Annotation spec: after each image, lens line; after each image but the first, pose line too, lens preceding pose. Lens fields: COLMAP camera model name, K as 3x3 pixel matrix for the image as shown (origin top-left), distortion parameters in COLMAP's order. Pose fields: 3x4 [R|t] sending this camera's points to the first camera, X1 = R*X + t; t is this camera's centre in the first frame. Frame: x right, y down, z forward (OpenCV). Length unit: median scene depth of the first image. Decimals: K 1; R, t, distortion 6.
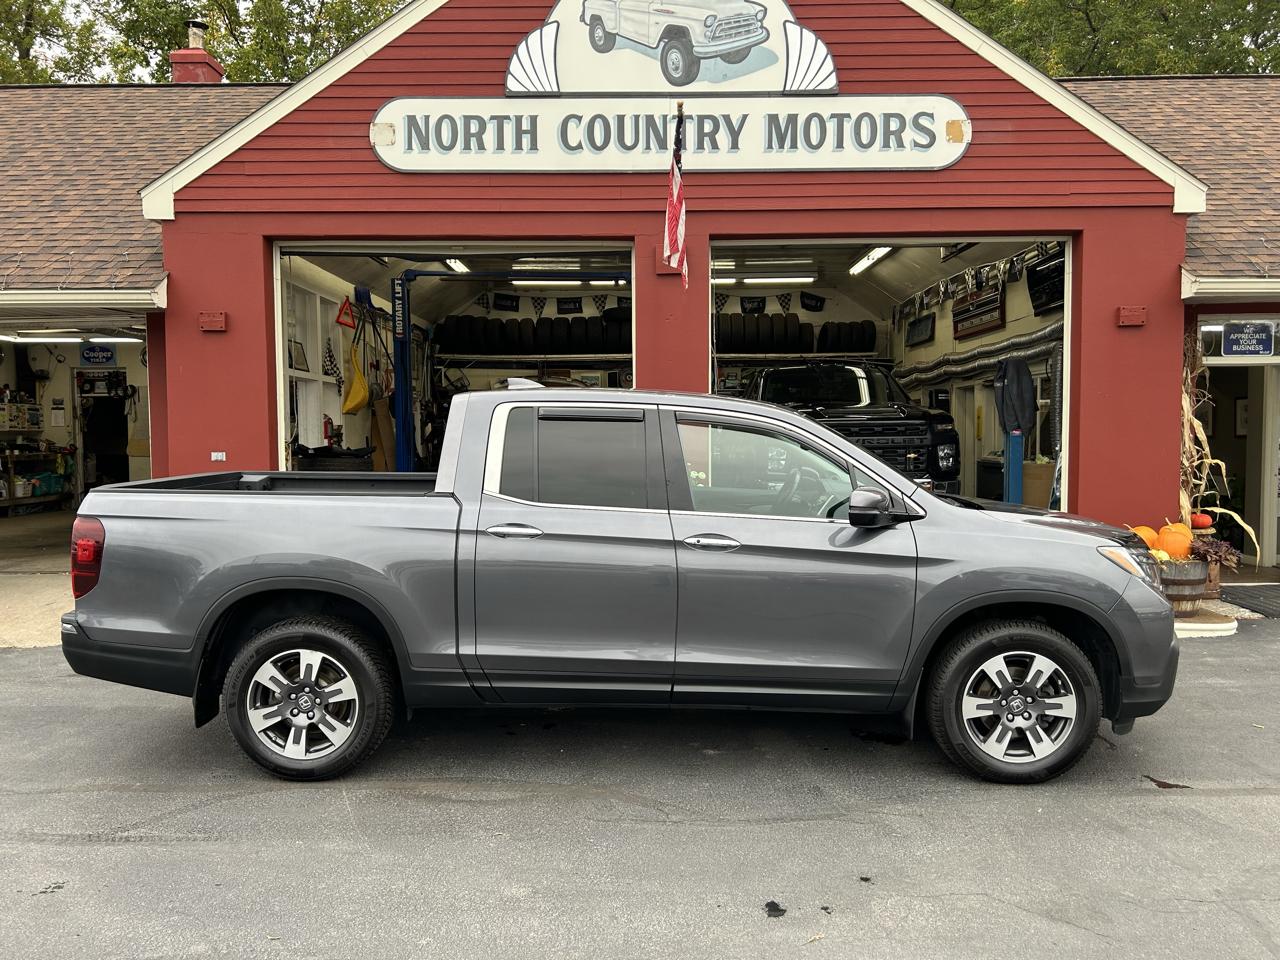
lens RADIAL K [[1001.5, 0, 640.8], [0, 1001.5, 476.0], [0, 0, 1]] dist [0.051322, -0.067270]
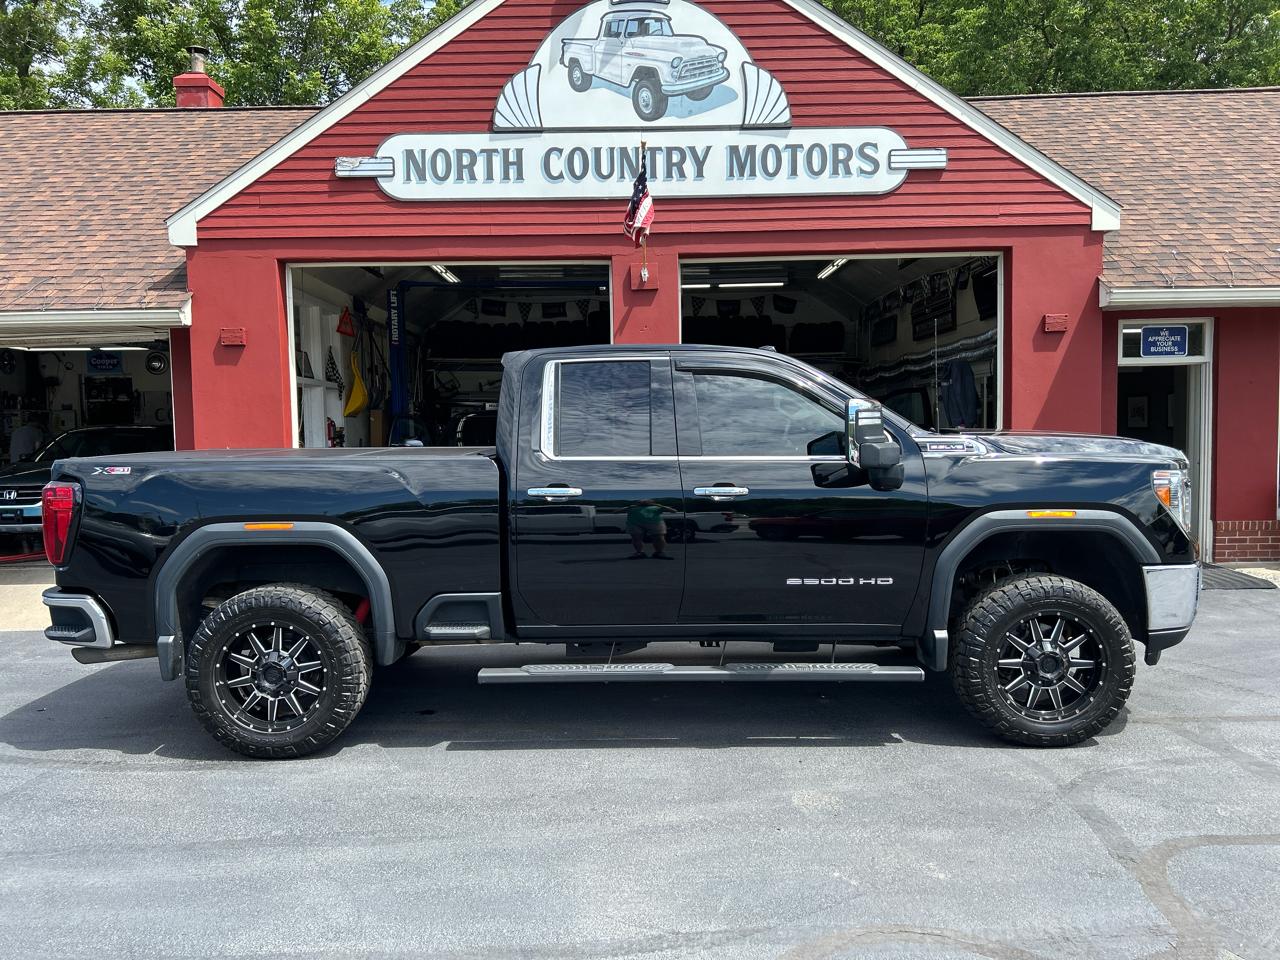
lens RADIAL K [[1014.9, 0, 638.3], [0, 1014.9, 480.7], [0, 0, 1]] dist [0.049466, -0.069077]
pose [[0.999881, -0.012331, 0.009225, 0.010406], [0.012246, 0.999882, 0.009246, 0.000524], [-0.009338, -0.009132, 0.999915, -0.132628]]
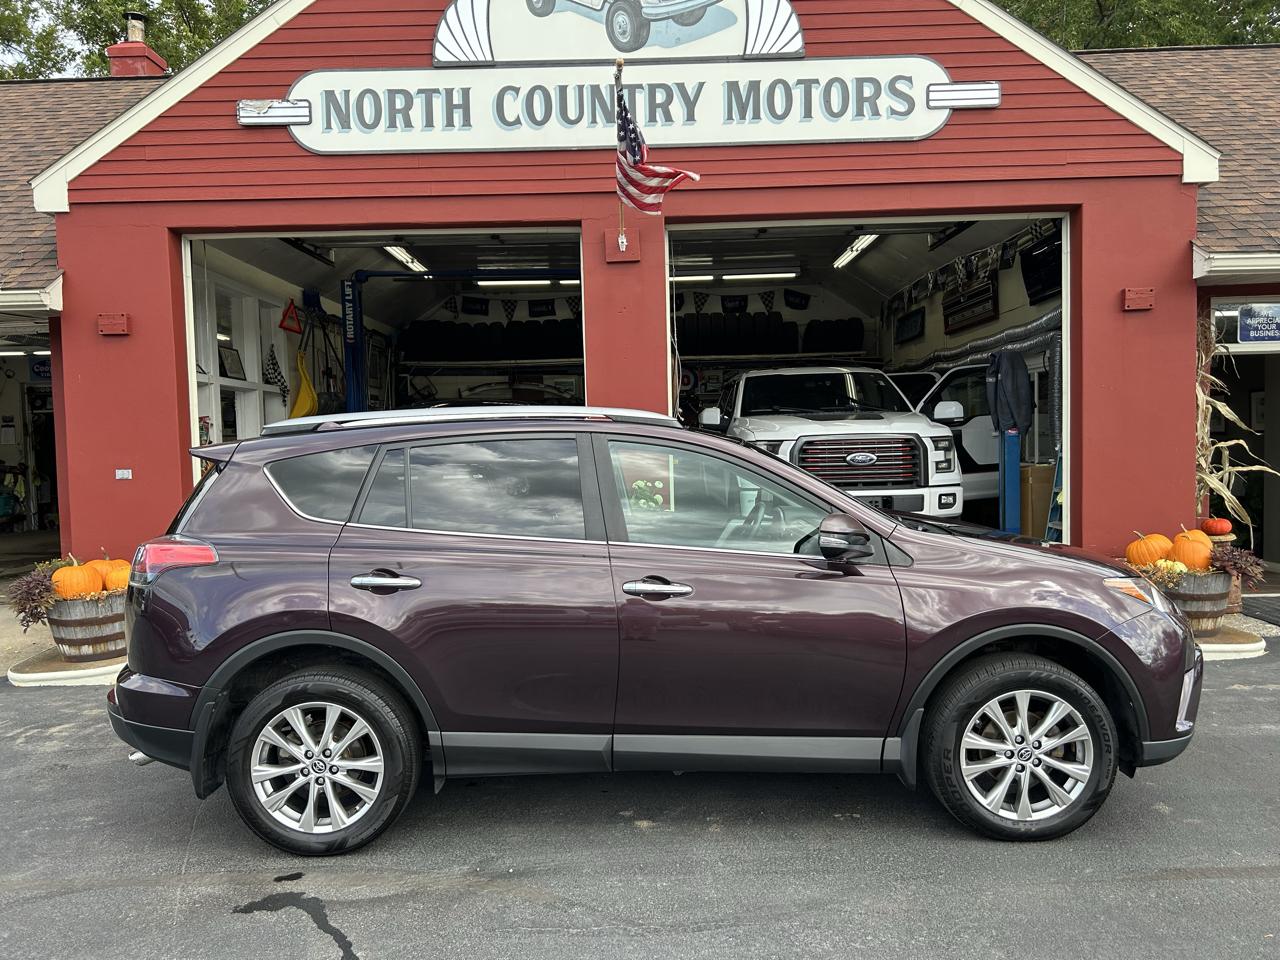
lens RADIAL K [[991.8, 0, 639.3], [0, 991.8, 480.6], [0, 0, 1]] dist [0.051027, -0.064389]
pose [[0.999824, -0.017909, -0.005661, 0.046869], [0.017890, 0.999834, -0.003311, -0.002629], [0.005719, 0.003209, 0.999978, 0.112355]]
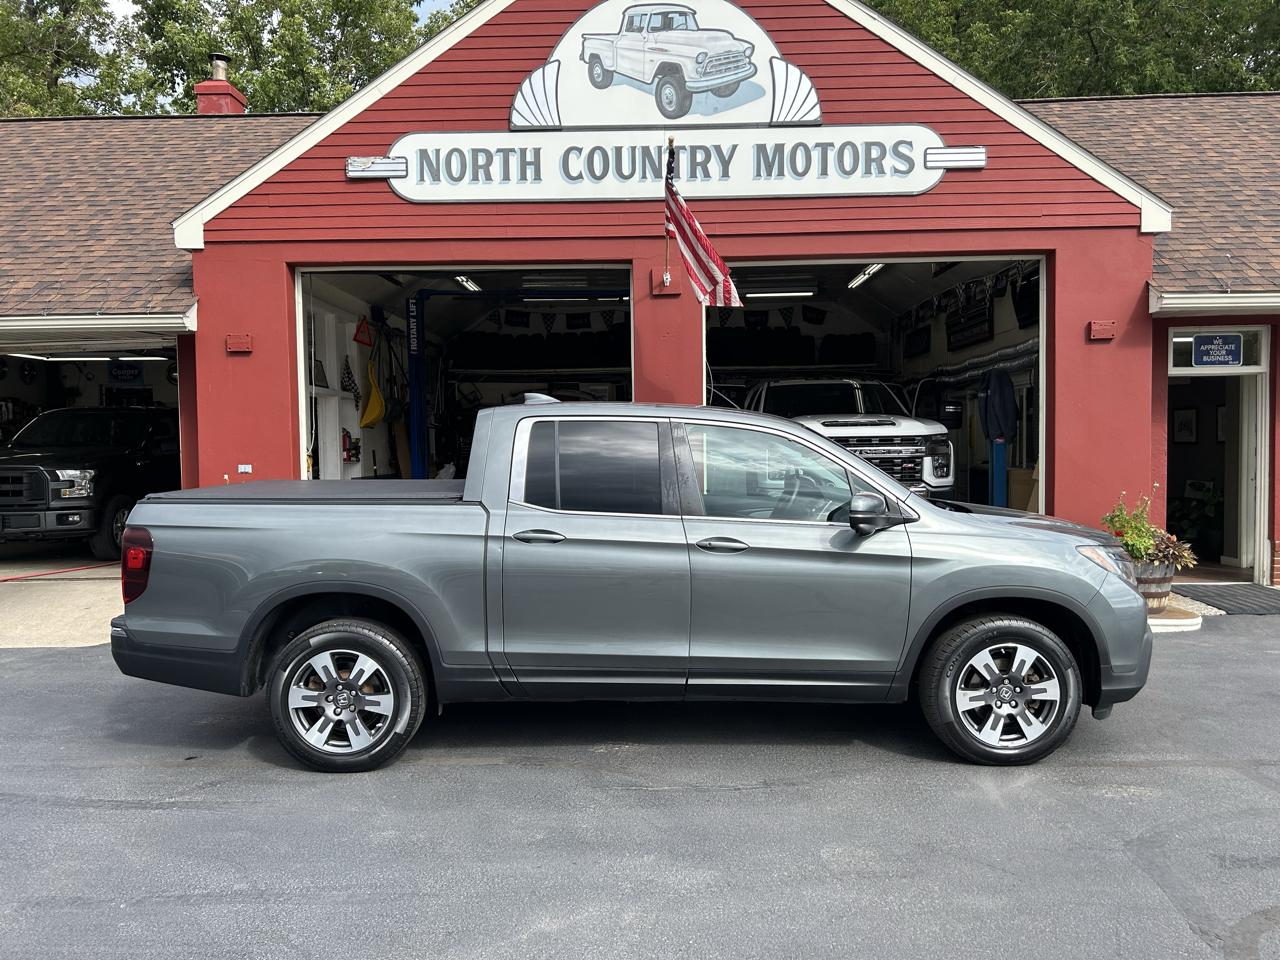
lens RADIAL K [[1007.2, 0, 643.1], [0, 1007.2, 477.5], [0, 0, 1]] dist [0.052758, -0.070945]
pose [[0.999860, -0.007064, -0.015194, 0.020086], [0.006926, 0.999934, -0.009126, 0.002674], [0.015258, 0.009020, 0.999843, -0.070497]]
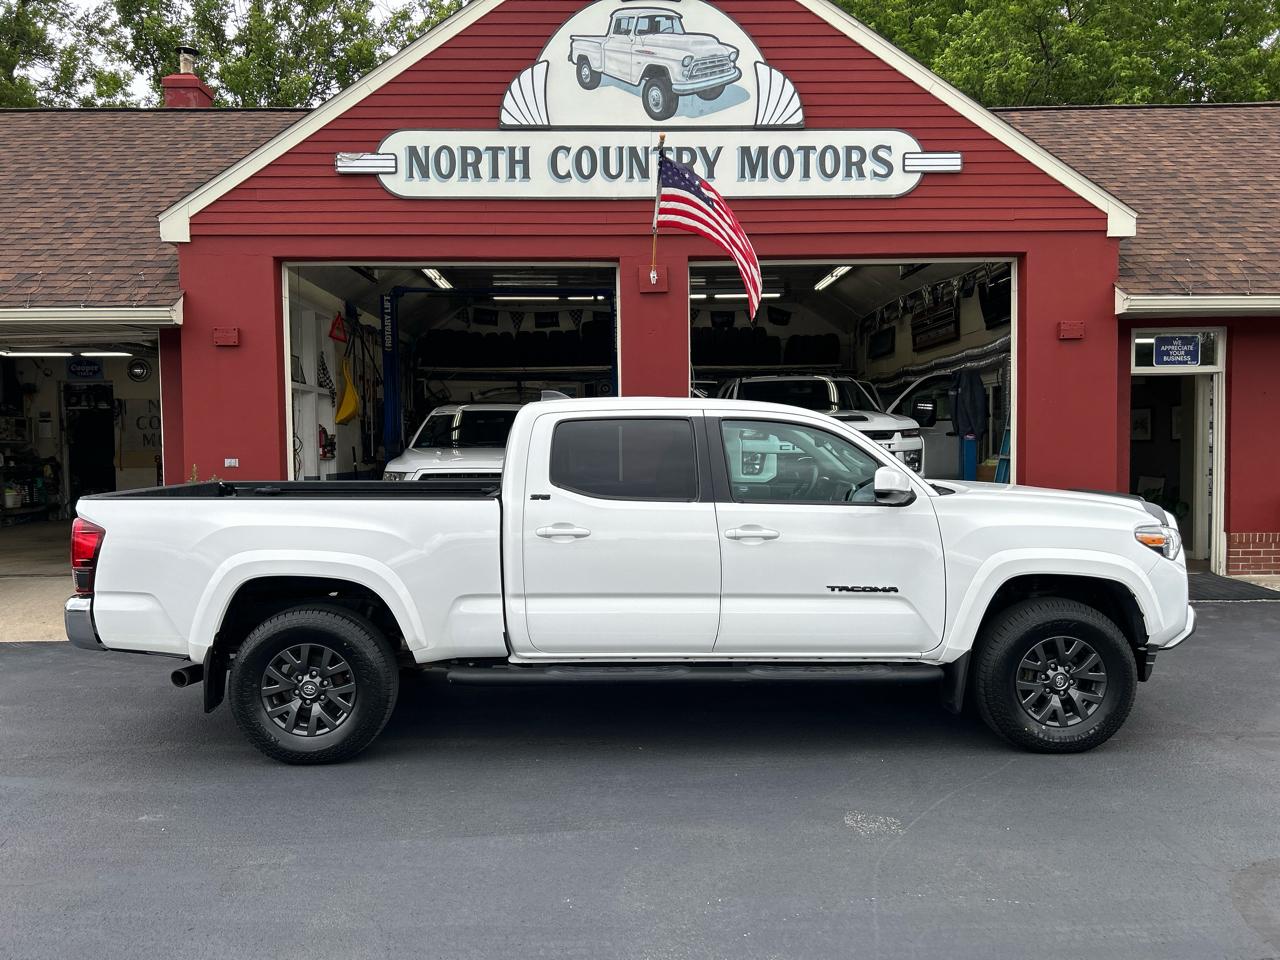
lens RADIAL K [[1008.3, 0, 637.5], [0, 1008.3, 478.5], [0, 0, 1]] dist [0.054932, -0.073983]
pose [[0.999437, -0.006937, 0.032831, -0.024303], [0.007282, 0.999920, -0.010375, 0.011676], [-0.032756, 0.010608, 0.999407, -0.091772]]
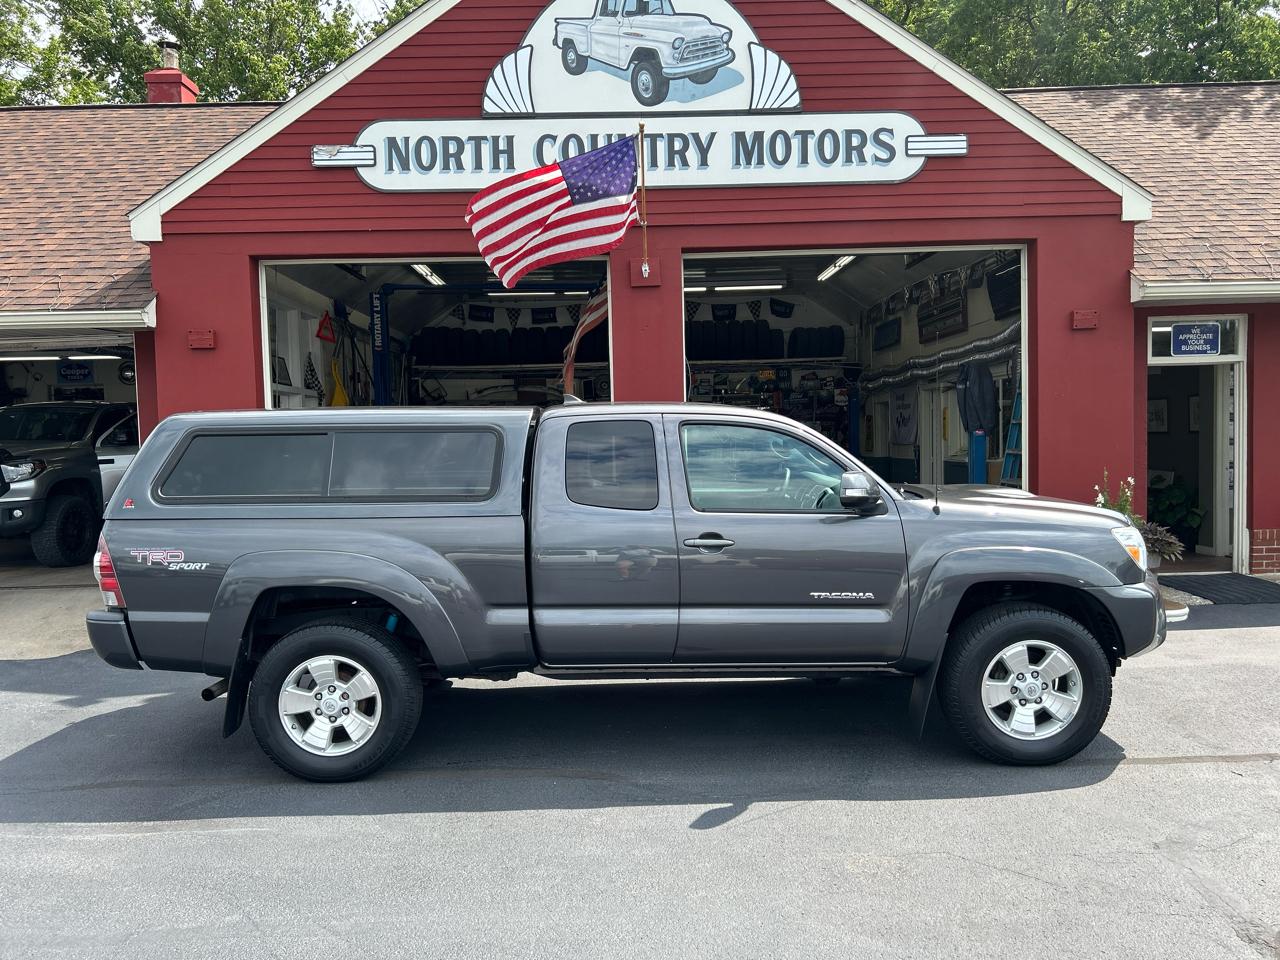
lens RADIAL K [[1007.1, 0, 635.8], [0, 1007.1, 479.7], [0, 0, 1]] dist [0.052368, -0.072061]
pose [[0.999571, -0.019754, 0.021614, -0.006315], [0.019812, 0.999801, -0.002493, 0.001375], [-0.021561, 0.002920, 0.999763, -0.044775]]
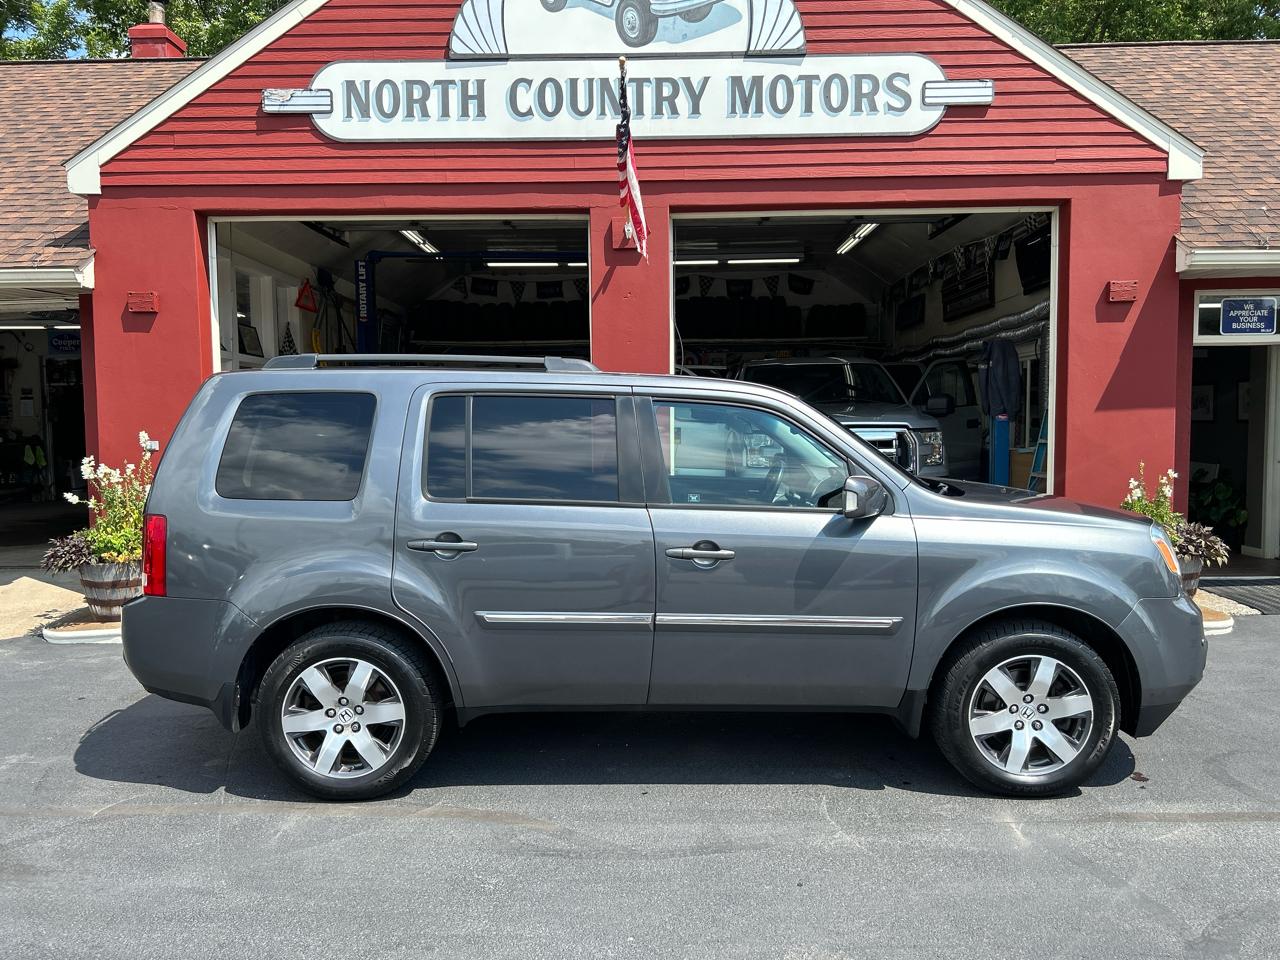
lens RADIAL K [[998.9, 0, 637.6], [0, 998.9, 478.3], [0, 0, 1]] dist [0.050033, -0.066598]
pose [[0.999917, -0.003126, -0.012516, 0.050084], [0.003283, 0.999917, 0.012484, 0.001268], [0.012476, -0.012524, 0.999844, 0.062718]]
